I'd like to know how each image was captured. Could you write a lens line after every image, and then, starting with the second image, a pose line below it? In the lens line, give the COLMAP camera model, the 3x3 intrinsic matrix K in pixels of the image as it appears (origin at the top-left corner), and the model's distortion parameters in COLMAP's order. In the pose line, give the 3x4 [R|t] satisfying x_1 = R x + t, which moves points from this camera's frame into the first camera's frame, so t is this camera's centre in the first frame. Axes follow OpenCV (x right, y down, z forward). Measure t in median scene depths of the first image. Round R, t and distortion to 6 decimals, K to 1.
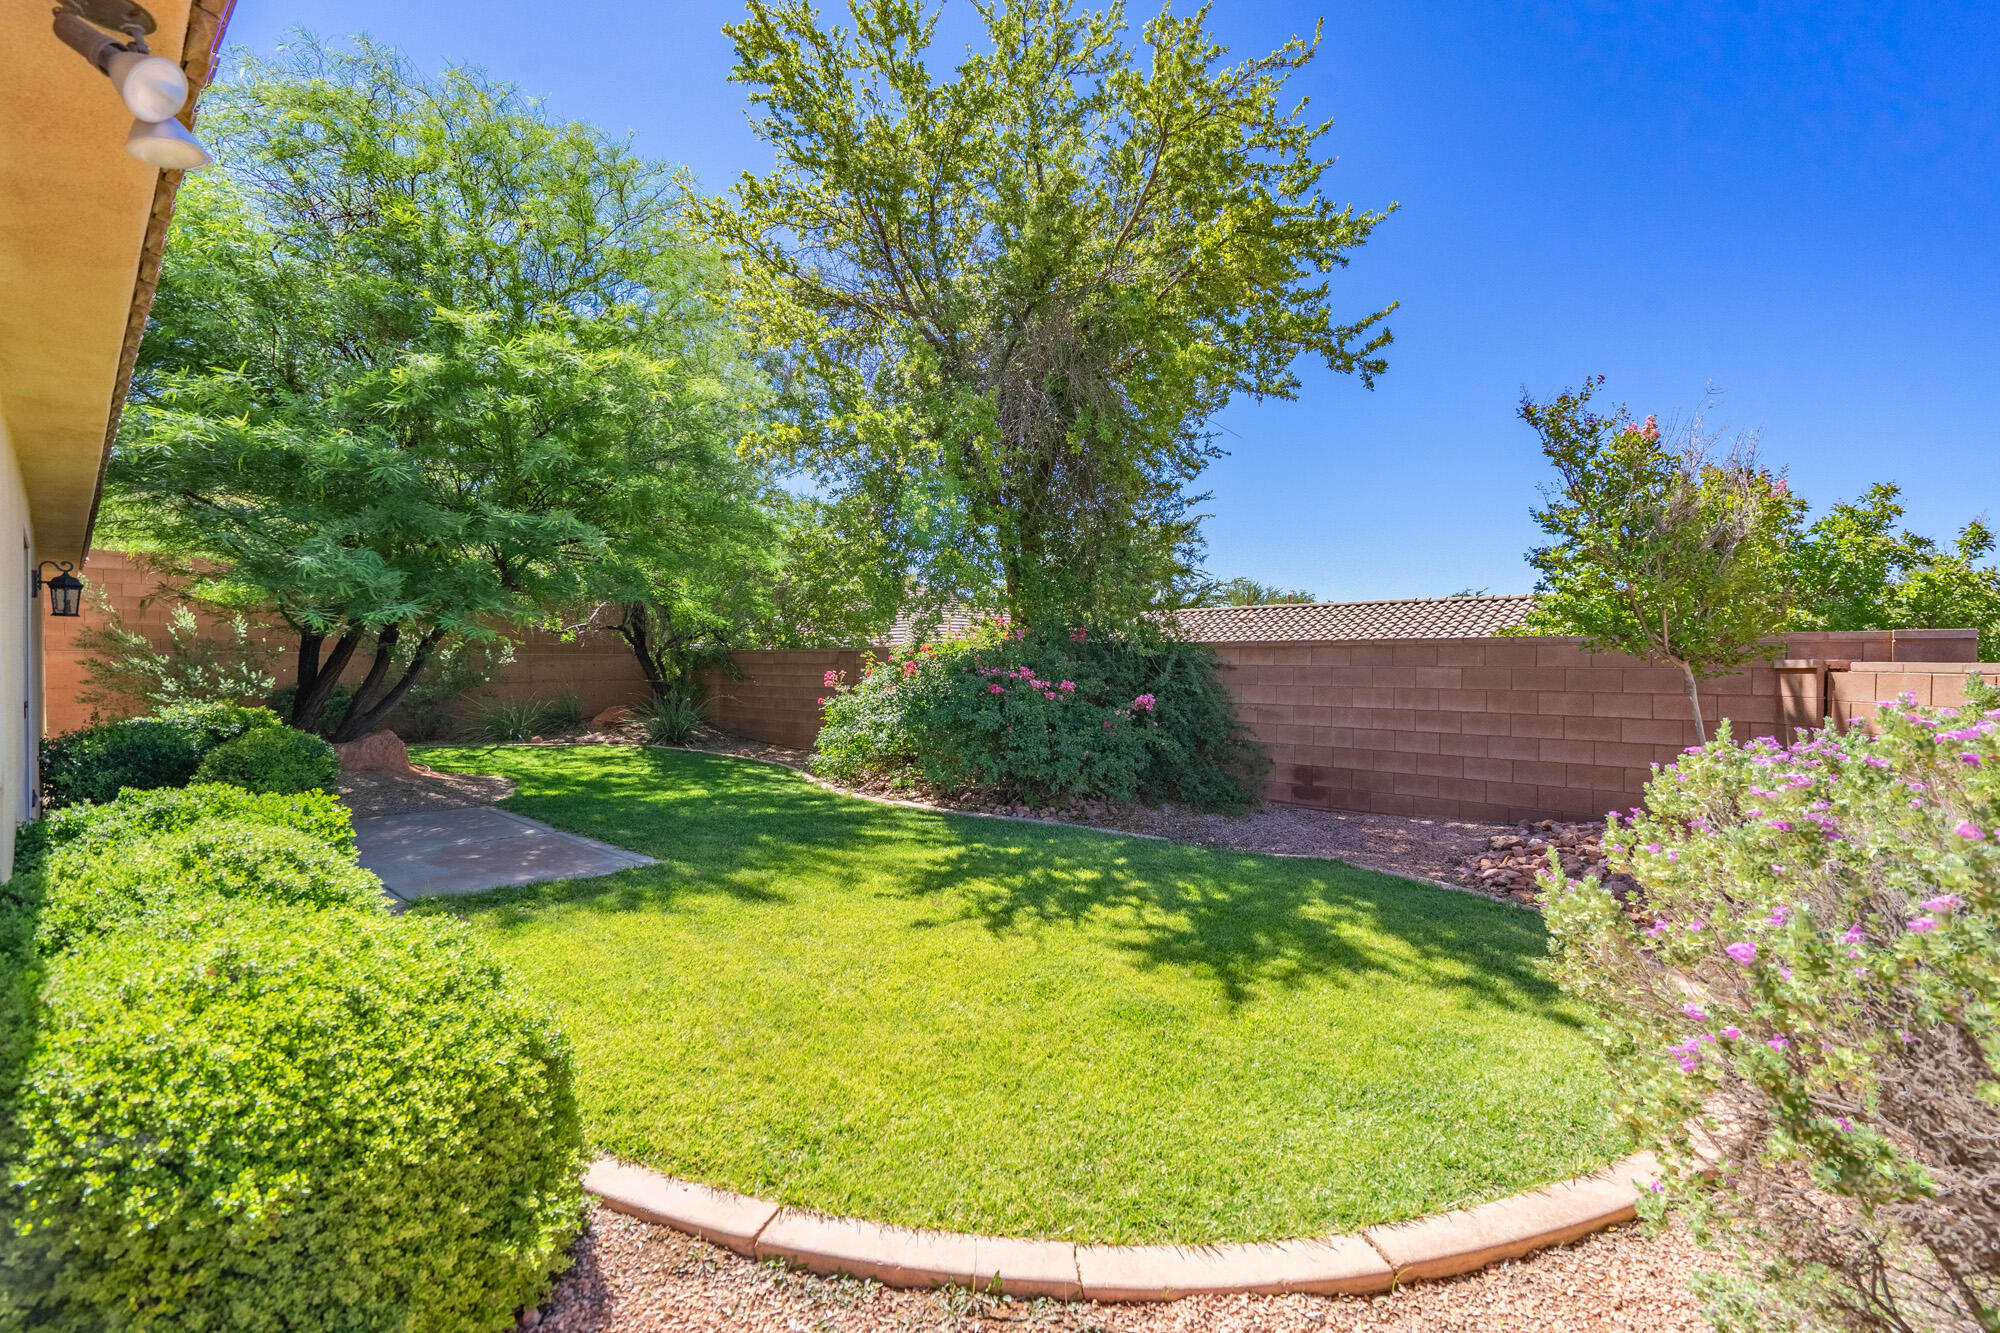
lens RADIAL K [[919.2, 0, 1014.8], [0, 919.2, 710.1], [0, 0, 1]] dist [-0.000472, 0.001197]
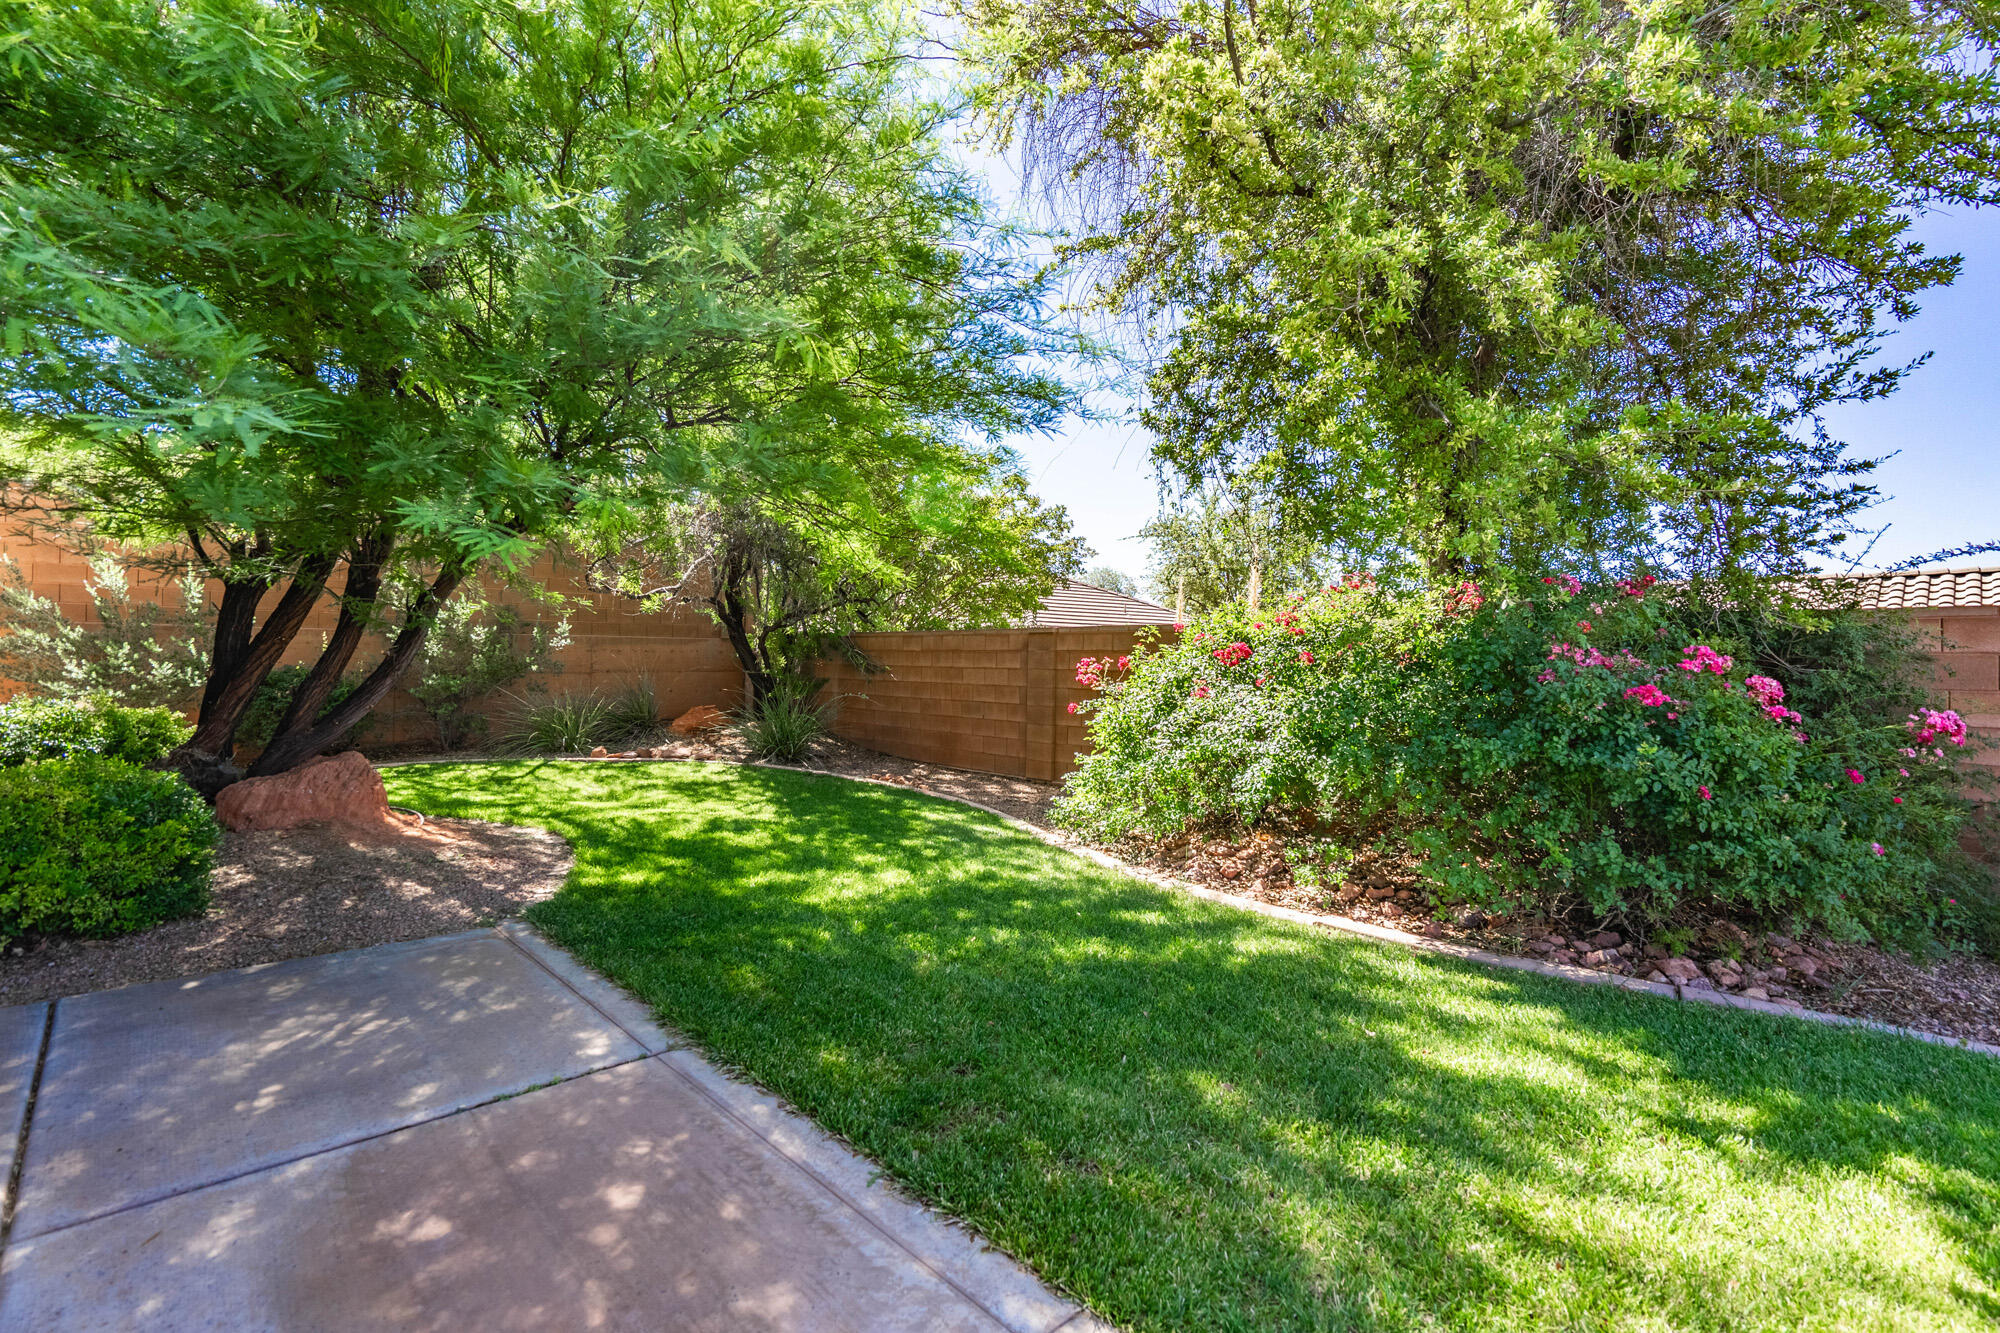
lens RADIAL K [[919.2, 0, 1008.0], [0, 919.2, 653.0], [0, 0, 1]] dist [-0.000472, 0.001197]
pose [[0.998644, 0.009437, -0.051206, -0.193778], [-0.012336, 0.998321, -0.056590, -0.009581], [0.050586, 0.057145, 0.997084, 0.350937]]
